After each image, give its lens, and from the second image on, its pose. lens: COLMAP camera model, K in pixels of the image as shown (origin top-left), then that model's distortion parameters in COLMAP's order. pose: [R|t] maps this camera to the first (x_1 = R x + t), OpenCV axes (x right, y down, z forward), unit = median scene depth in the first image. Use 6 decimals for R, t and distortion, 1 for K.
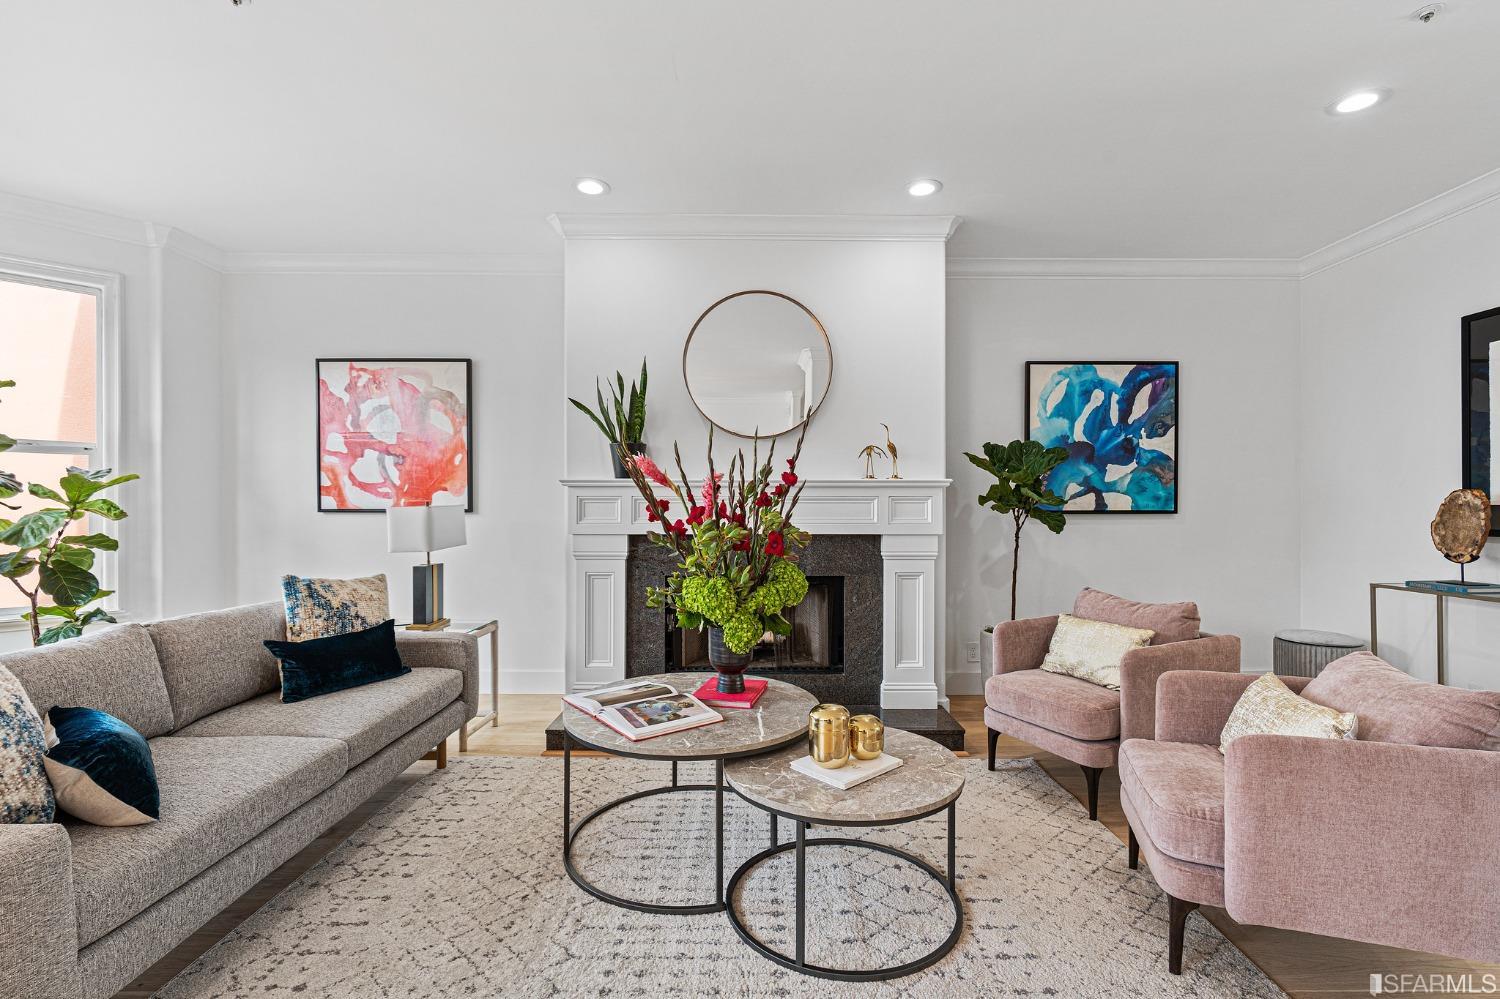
lens RADIAL K [[693.7, 0, 755.8], [0, 693.7, 498.4], [0, 0, 1]] dist [-0.028341, 0.009451]
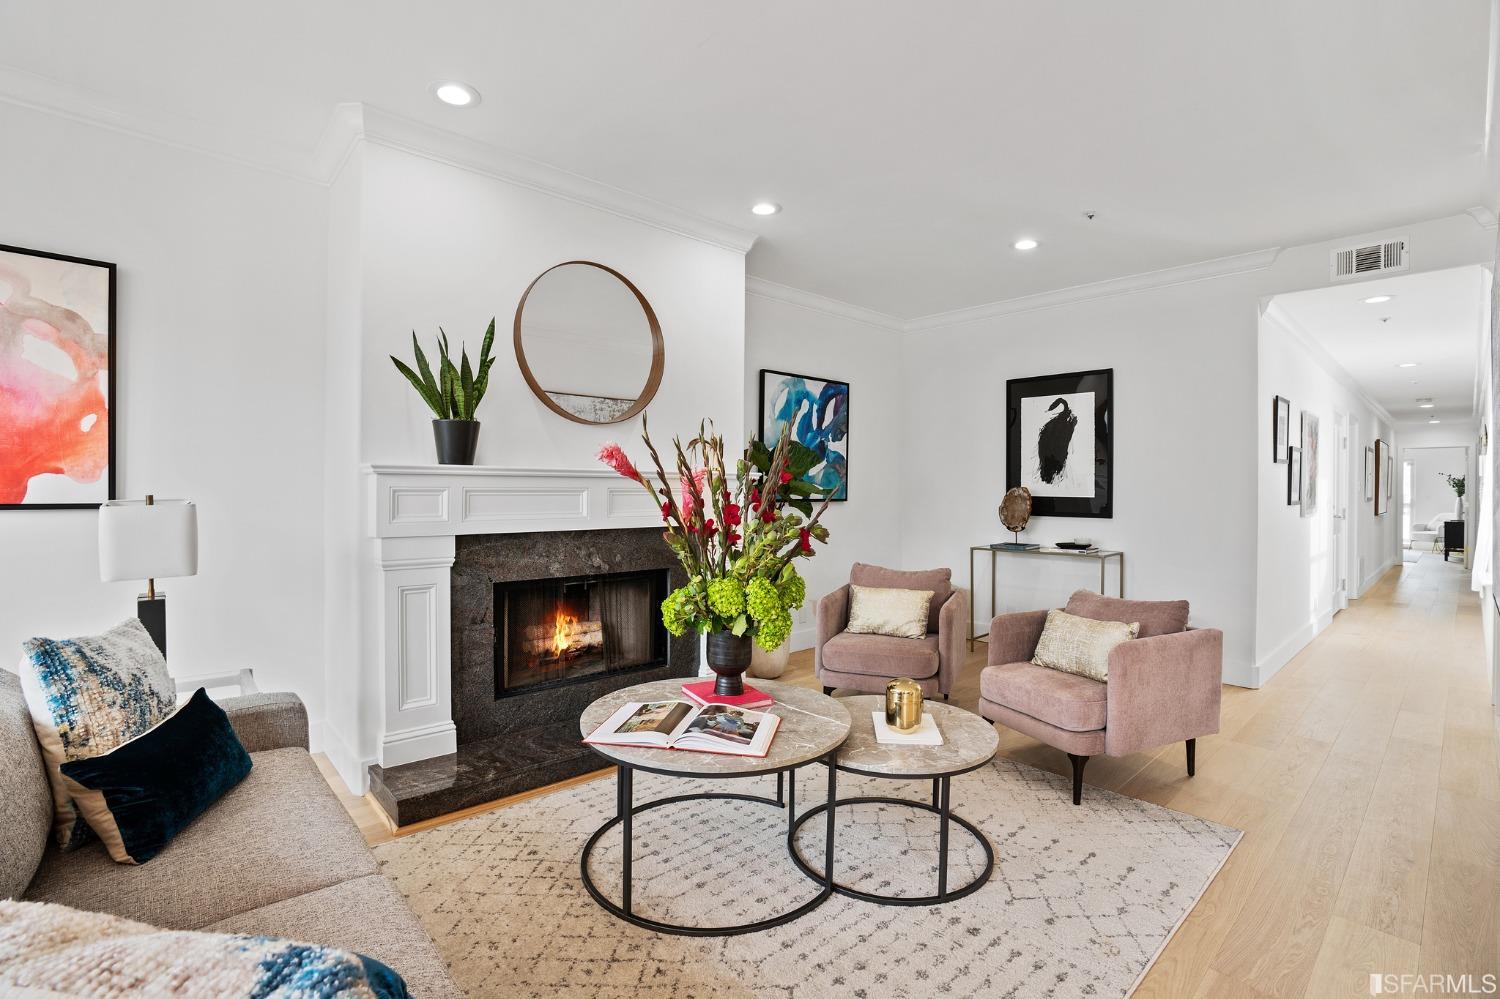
lens RADIAL K [[693.7, 0, 751.4], [0, 693.7, 496.2], [0, 0, 1]] dist [-0.028341, 0.009451]
pose [[0.747045, -0.003699, 0.664763, -0.393961], [-0.013428, 0.999697, 0.020652, -0.011701], [-0.664638, -0.024354, 0.746769, 0.149019]]
